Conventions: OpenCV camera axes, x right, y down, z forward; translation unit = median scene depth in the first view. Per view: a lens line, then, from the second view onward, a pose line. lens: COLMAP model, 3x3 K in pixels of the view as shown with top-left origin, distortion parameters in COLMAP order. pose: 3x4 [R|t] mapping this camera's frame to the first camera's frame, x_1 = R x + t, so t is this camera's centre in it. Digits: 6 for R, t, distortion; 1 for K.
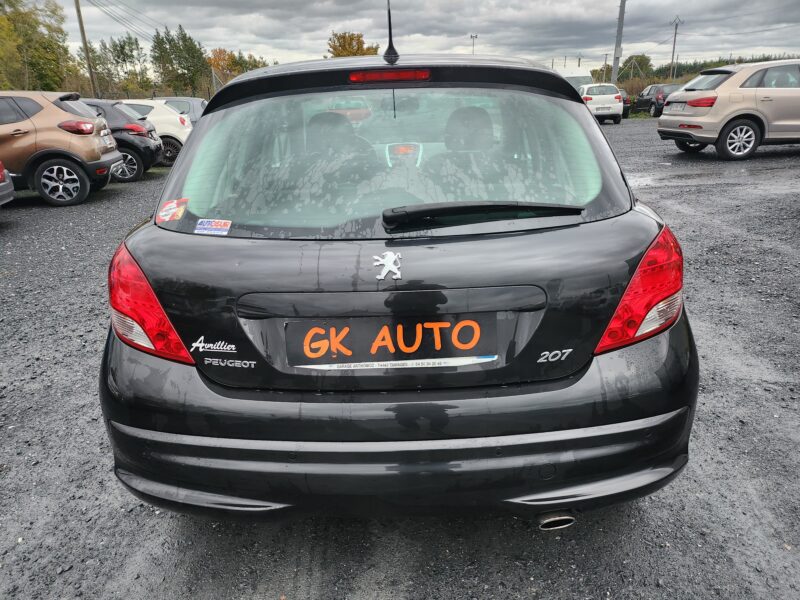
lens RADIAL K [[568.7, 0, 400.0], [0, 568.7, 300.0], [0, 0, 1]] dist [0.007158, 0.000136]
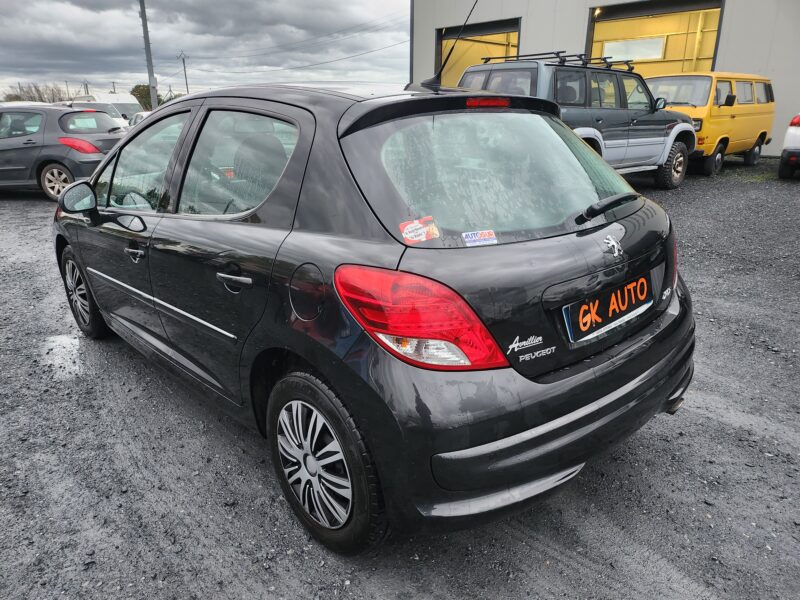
lens RADIAL K [[567.1, 0, 400.0], [0, 567.1, 300.0], [0, 0, 1]] dist [0.027040, 0.000391]
pose [[0.733963, -0.190236, 0.652004, -1.191616], [0.220816, 0.974658, 0.035804, -0.090146], [-0.642292, 0.117694, 0.757370, 0.322096]]
